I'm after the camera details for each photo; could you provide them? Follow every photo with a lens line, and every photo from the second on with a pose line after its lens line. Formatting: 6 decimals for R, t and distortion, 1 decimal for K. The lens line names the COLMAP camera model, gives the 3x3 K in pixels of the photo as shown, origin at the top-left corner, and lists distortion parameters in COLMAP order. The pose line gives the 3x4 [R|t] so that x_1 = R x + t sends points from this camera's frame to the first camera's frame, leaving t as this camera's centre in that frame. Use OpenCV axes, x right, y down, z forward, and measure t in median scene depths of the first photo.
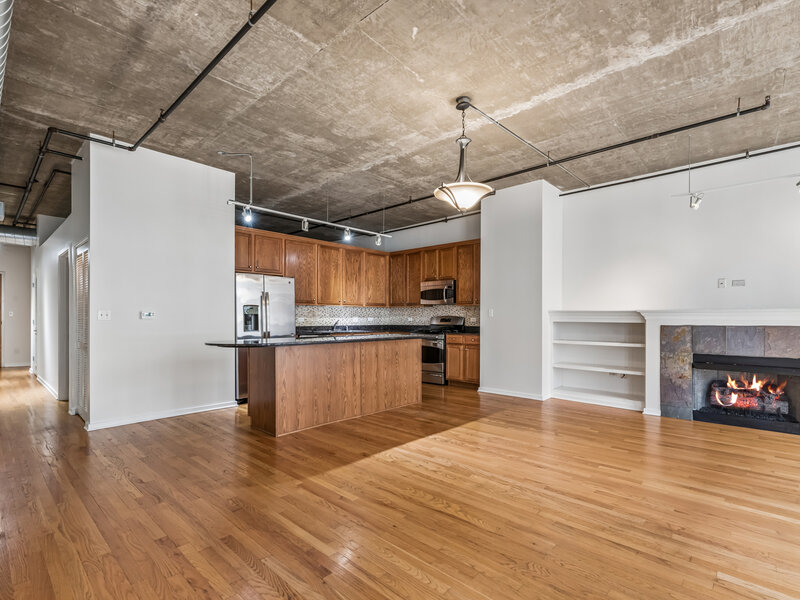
lens RADIAL K [[390.5, 0, 415.0], [0, 390.5, 319.9], [0, 0, 1]] dist [0.001637, 0.000267]
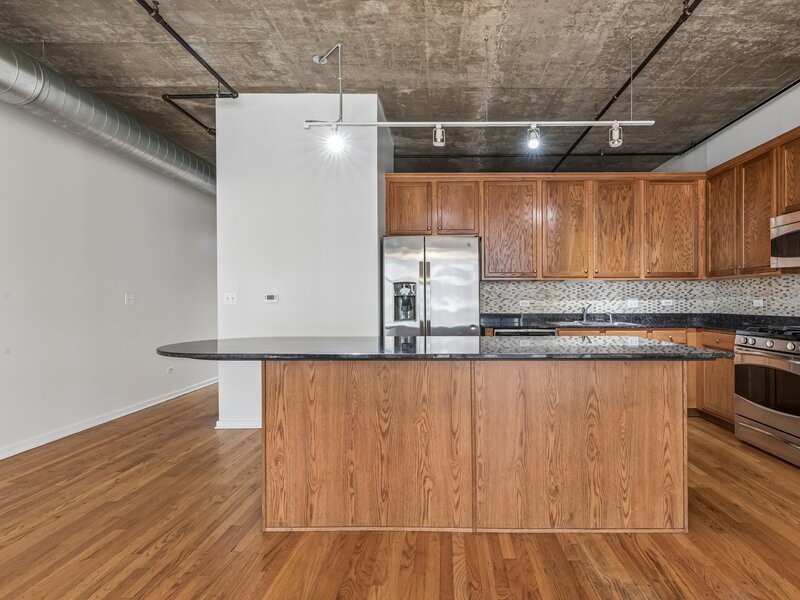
lens RADIAL K [[399.7, 0, 444.2], [0, 399.7, 301.2], [0, 0, 1]] dist [0.000263, -0.000140]
pose [[0.665553, -0.001824, -0.746349, 0.161231], [-0.000403, 0.999996, -0.002803, -0.003601], [0.746351, 0.002166, 0.665549, 0.658013]]
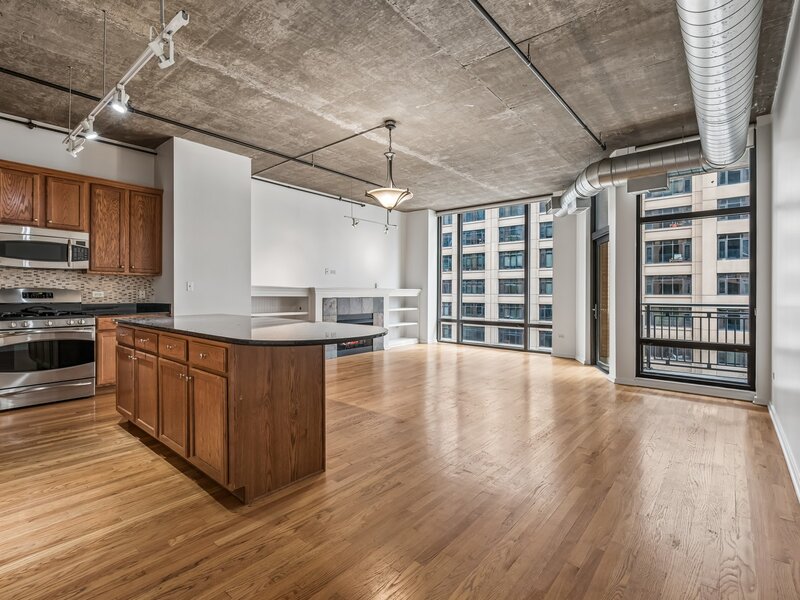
lens RADIAL K [[389.0, 0, 411.1], [0, 389.0, 293.6], [0, 0, 1]] dist [0.000828, -0.000084]
pose [[-0.043566, -0.000851, 0.999050, -0.817701], [0.000826, 0.999999, 0.000887, -0.003159], [-0.999050, 0.000864, -0.043565, 0.702673]]
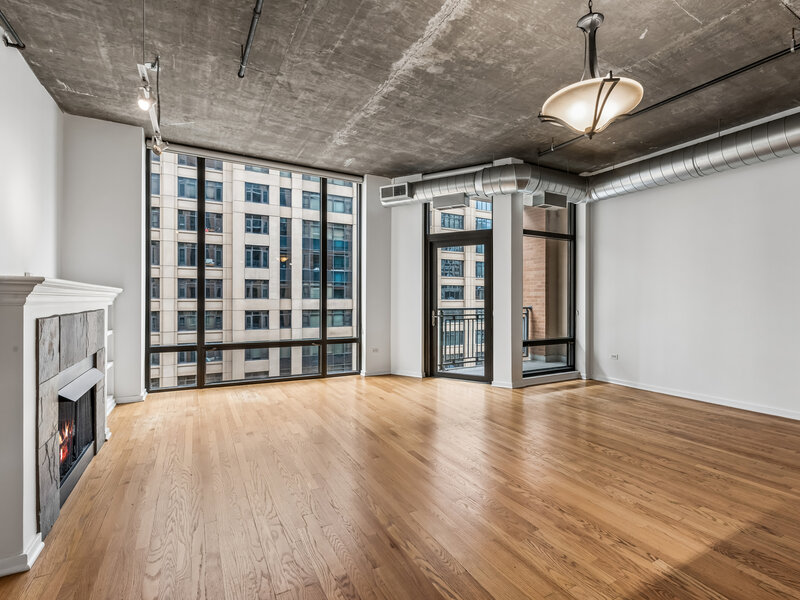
lens RADIAL K [[389.3, 0, 413.2], [0, 389.3, 300.1], [0, 0, 1]] dist [0.001126, 0.000185]
pose [[-0.947933, -0.004790, 0.318435, 0.136933], [-0.002469, 0.999967, 0.007692, -0.008839], [-0.318461, 0.006505, -0.947914, 1.202146]]
